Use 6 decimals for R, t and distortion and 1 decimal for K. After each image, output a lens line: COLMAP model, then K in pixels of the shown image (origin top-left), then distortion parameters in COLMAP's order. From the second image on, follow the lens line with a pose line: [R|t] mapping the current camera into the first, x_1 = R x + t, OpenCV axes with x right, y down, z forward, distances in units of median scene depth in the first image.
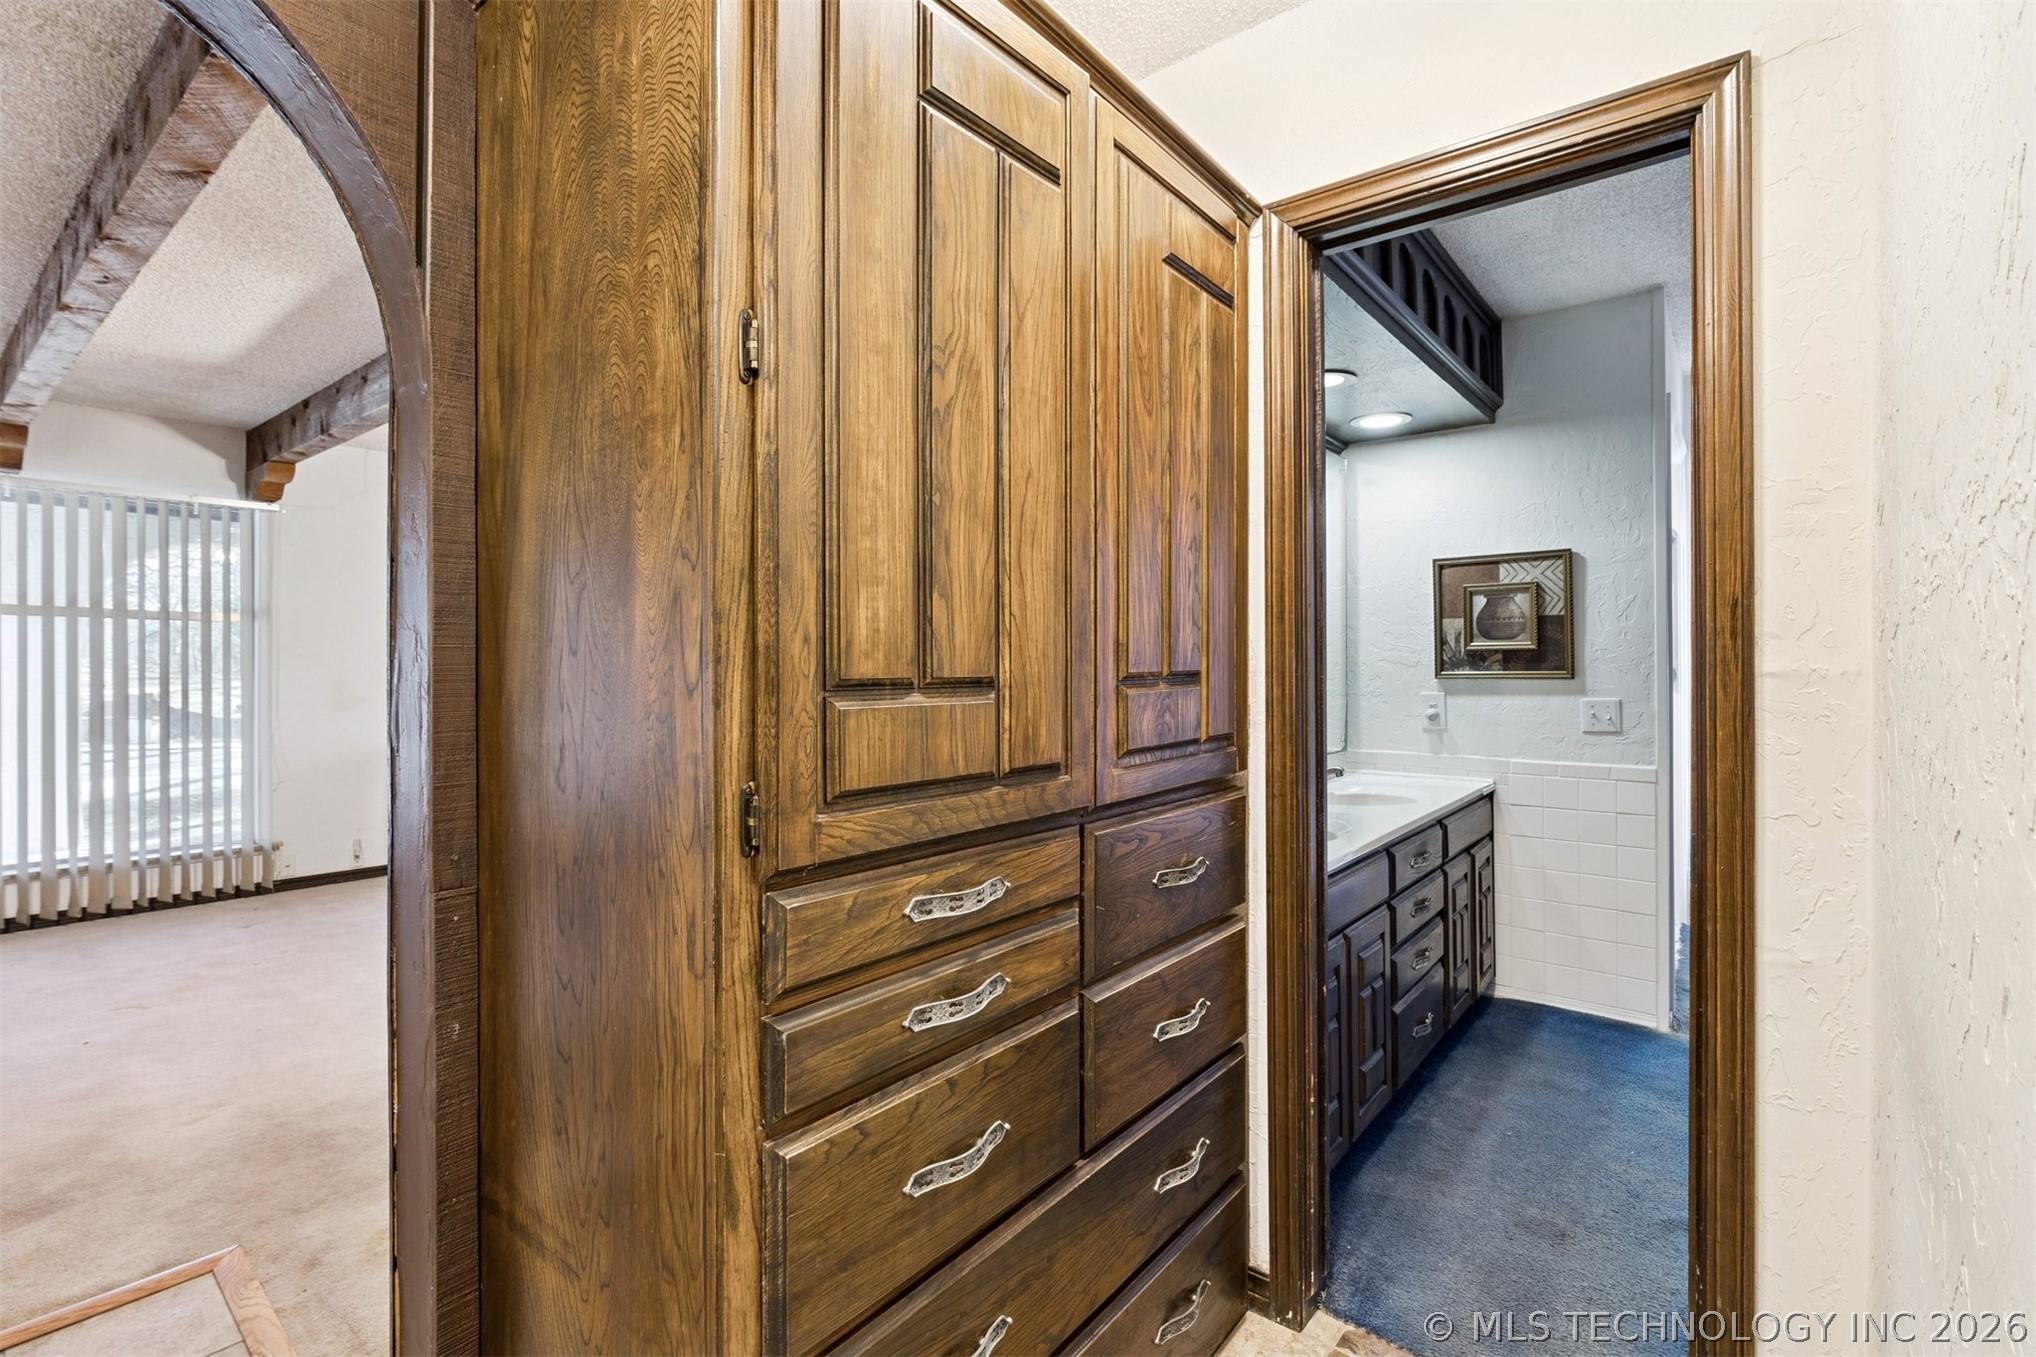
lens RADIAL K [[920.7, 0, 1016.7], [0, 920.7, 674.7], [0, 0, 1]] dist [0.002687, 0.000025]
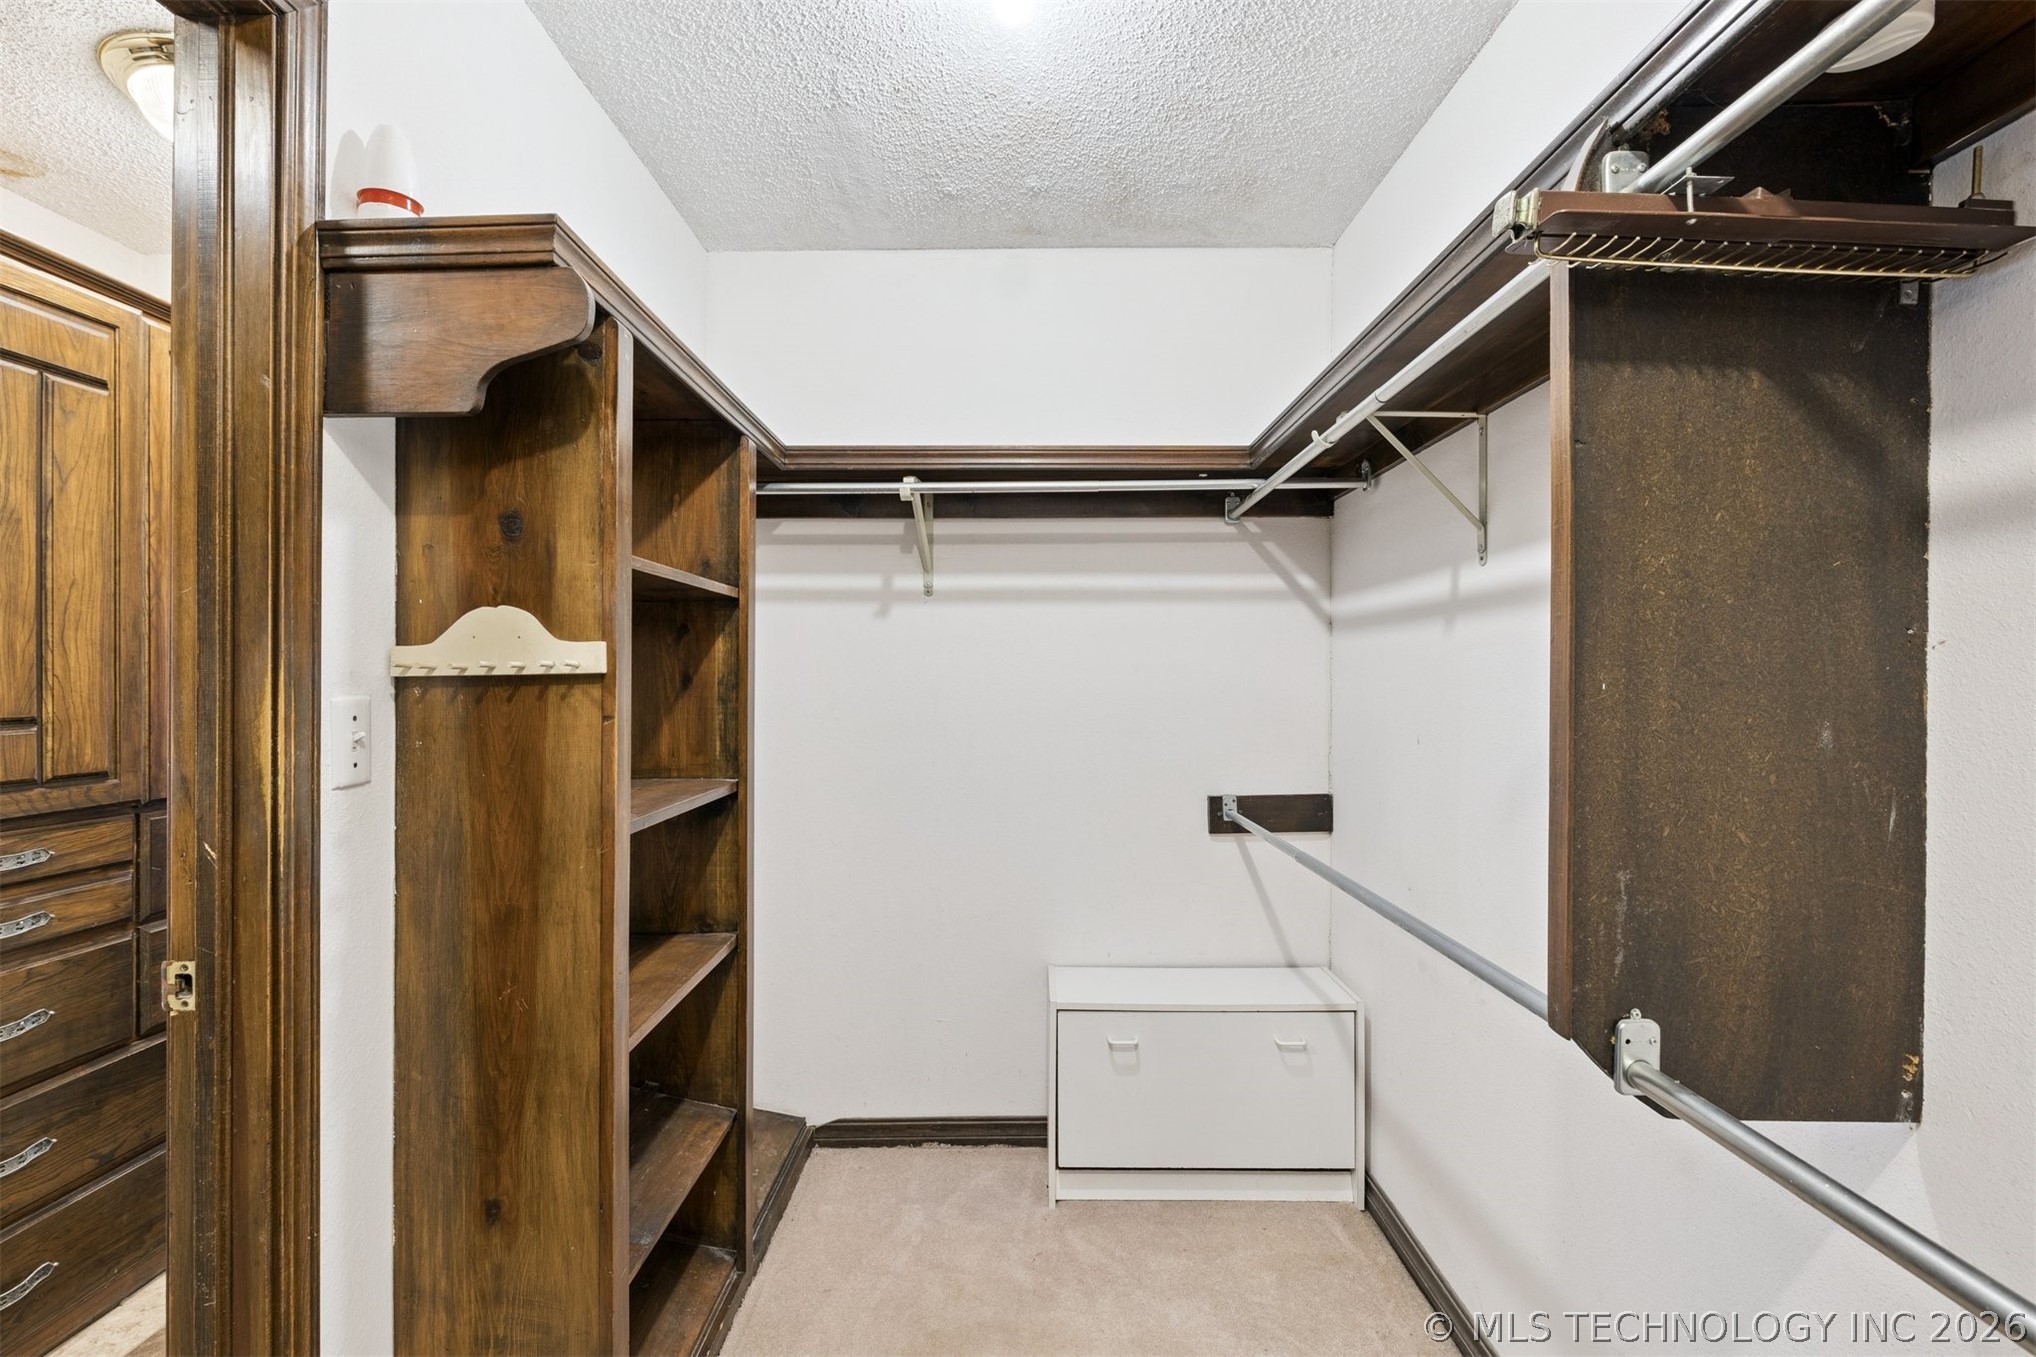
lens RADIAL K [[933.5, 0, 1020.5], [0, 933.5, 678.3], [0, 0, 1]] dist [0.001551, -0.000713]
pose [[0.790891, -0.000297, 0.611957, 0.297210], [0.004220, 0.999979, -0.004968, -0.043477], [-0.611943, 0.006511, 0.790875, -1.144348]]
